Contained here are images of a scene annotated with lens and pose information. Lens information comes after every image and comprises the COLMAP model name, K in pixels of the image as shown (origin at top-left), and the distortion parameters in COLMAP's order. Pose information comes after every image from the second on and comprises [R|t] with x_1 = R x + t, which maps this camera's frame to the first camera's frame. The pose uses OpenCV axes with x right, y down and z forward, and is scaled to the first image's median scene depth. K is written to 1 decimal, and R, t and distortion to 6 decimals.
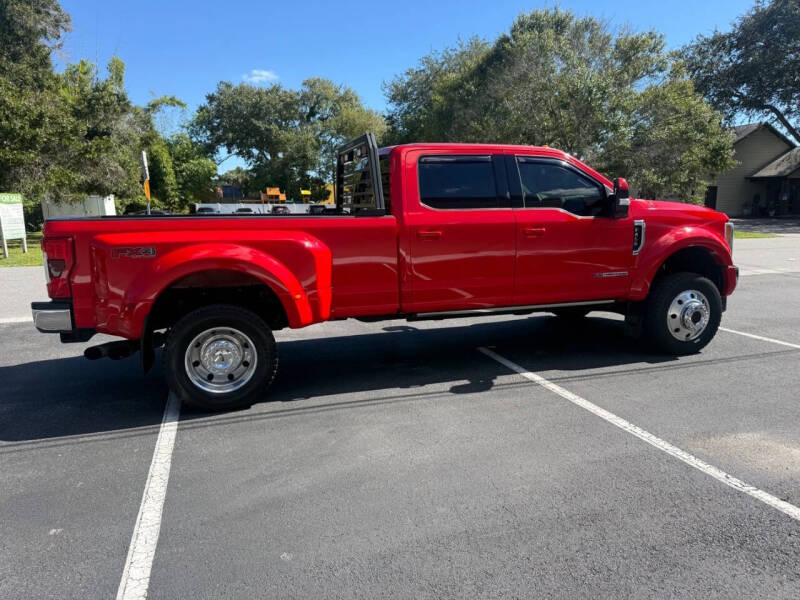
lens RADIAL K [[566.4, 0, 399.4], [0, 566.4, 305.8], [0, 0, 1]] dist [0.088441, -0.108630]
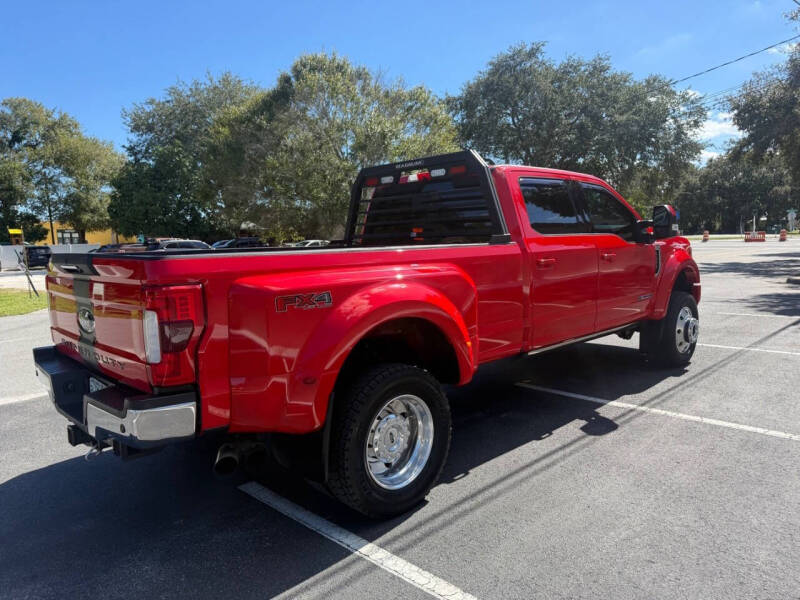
lens RADIAL K [[570.1, 0, 404.9], [0, 570.1, 296.8], [0, 0, 1]] dist [0.037065, -0.041722]
pose [[0.887874, -0.060421, 0.456101, -0.107705], [0.097677, 0.993495, -0.058533, -0.007694], [-0.449598, 0.096521, 0.888001, 0.057711]]
